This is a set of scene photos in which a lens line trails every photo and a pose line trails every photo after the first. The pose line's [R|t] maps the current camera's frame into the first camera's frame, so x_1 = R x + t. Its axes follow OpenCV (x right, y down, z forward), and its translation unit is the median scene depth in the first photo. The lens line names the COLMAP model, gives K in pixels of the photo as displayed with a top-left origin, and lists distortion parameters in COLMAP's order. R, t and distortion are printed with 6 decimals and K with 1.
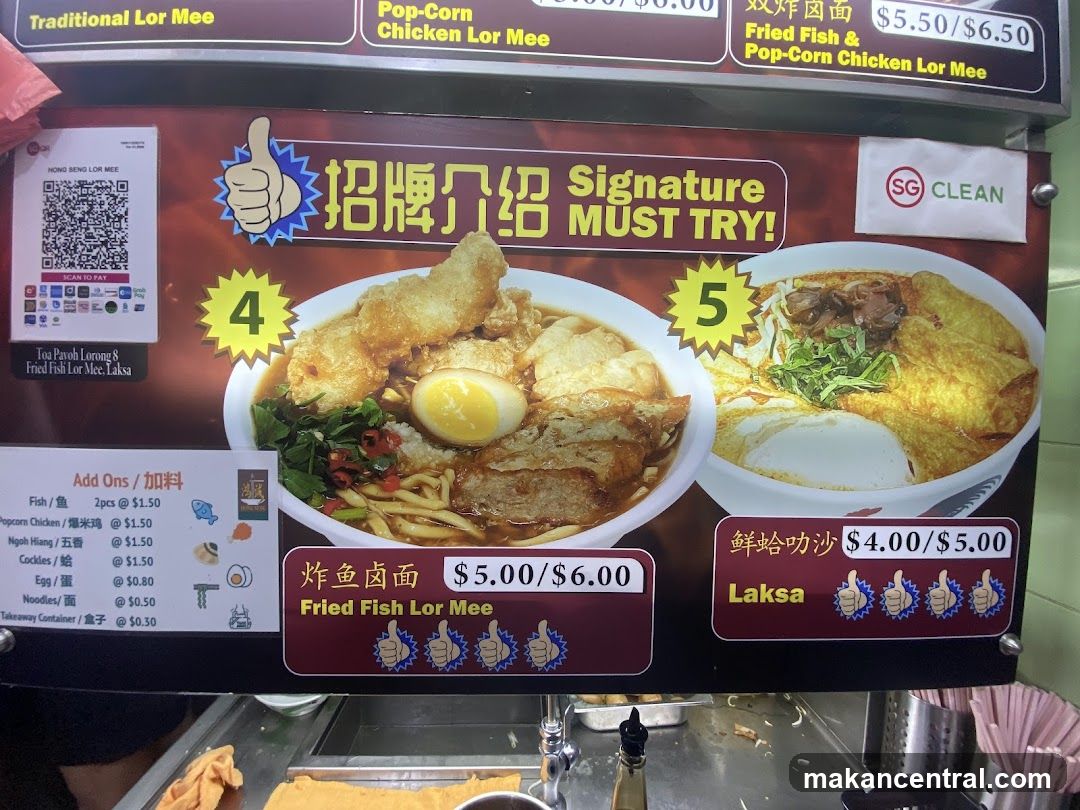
lens RADIAL K [[431.5, 0, 537.7], [0, 431.5, 412.1], [0, 0, 1]] dist [0.003580, -0.009199]
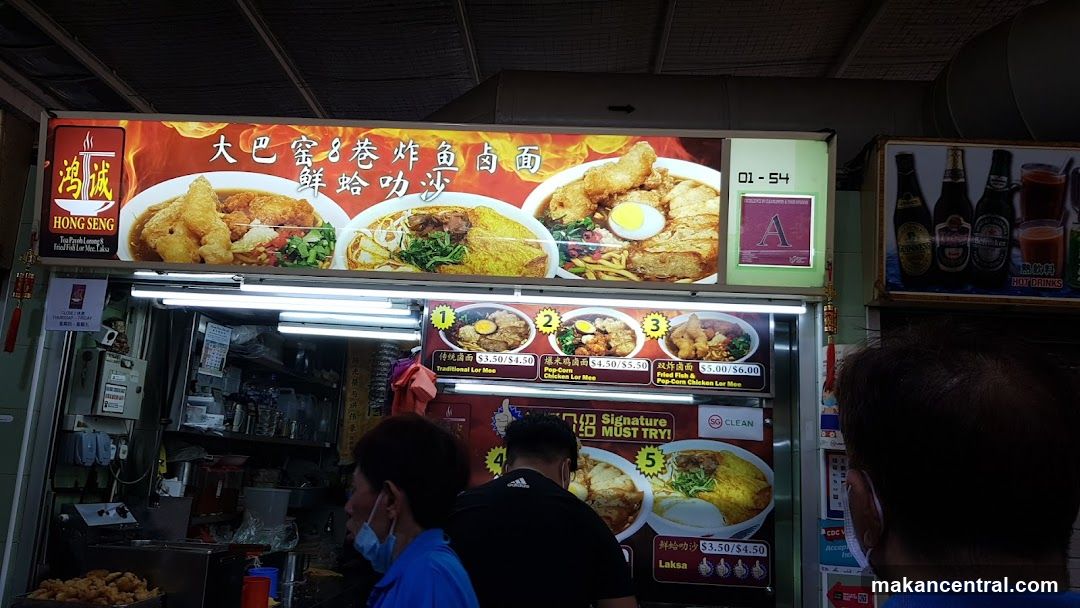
lens RADIAL K [[847.4, 0, 524.2], [0, 847.4, 297.1], [0, 0, 1]] dist [0.087638, -0.155560]
pose [[0.995524, 0.004584, -0.094396, 0.087459], [-0.027647, 0.969252, -0.244511, 0.126021], [0.090373, 0.246026, 0.965041, -5.162341]]
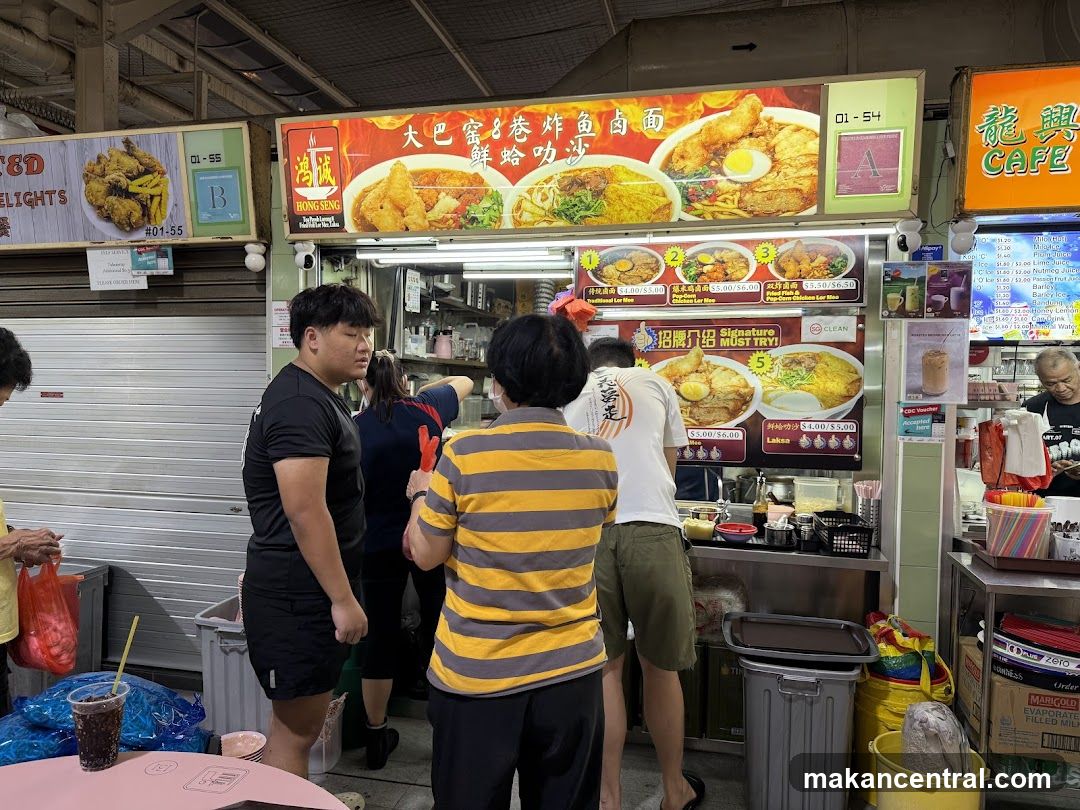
lens RADIAL K [[762.3, 0, 537.0], [0, 762.3, 413.4], [0, 0, 1]] dist [0.077500, -0.063732]
pose [[0.963796, -0.008794, -0.266495, 0.311593], [0.003932, 0.999816, -0.018773, 0.322110], [0.266612, 0.017046, 0.963653, -6.119820]]
